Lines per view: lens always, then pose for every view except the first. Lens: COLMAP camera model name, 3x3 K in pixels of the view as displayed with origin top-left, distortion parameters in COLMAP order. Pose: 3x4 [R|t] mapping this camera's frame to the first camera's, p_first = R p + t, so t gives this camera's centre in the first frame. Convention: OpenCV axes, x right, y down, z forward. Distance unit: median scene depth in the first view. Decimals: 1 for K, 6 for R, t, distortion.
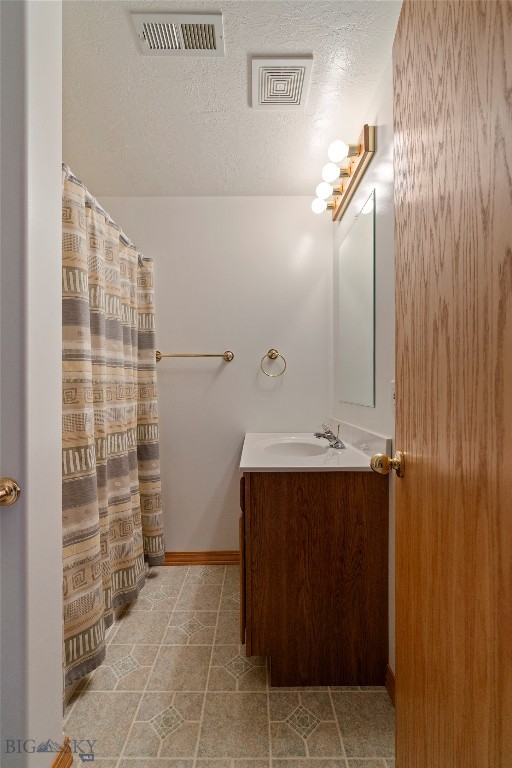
lens RADIAL K [[346.8, 0, 256.0], [0, 346.8, 384.0], [0, 0, 1]] dist [0.000038, 0.000168]
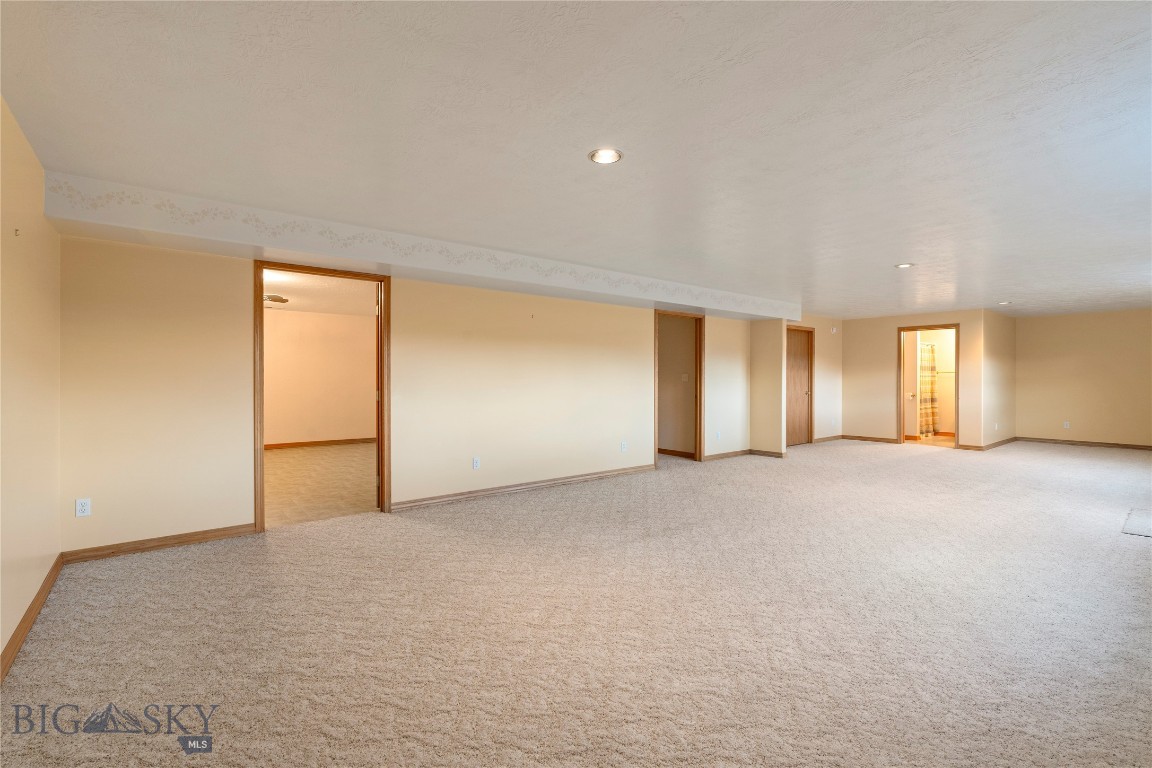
lens RADIAL K [[520.2, 0, 576.0], [0, 520.2, 384.0], [0, 0, 1]] dist [0.000038, 0.000168]
pose [[0.625404, 0.009419, -0.780244, 1.589711], [0.003585, 0.999882, 0.014944, -0.062251], [0.780293, -0.012143, 0.625296, -5.314931]]
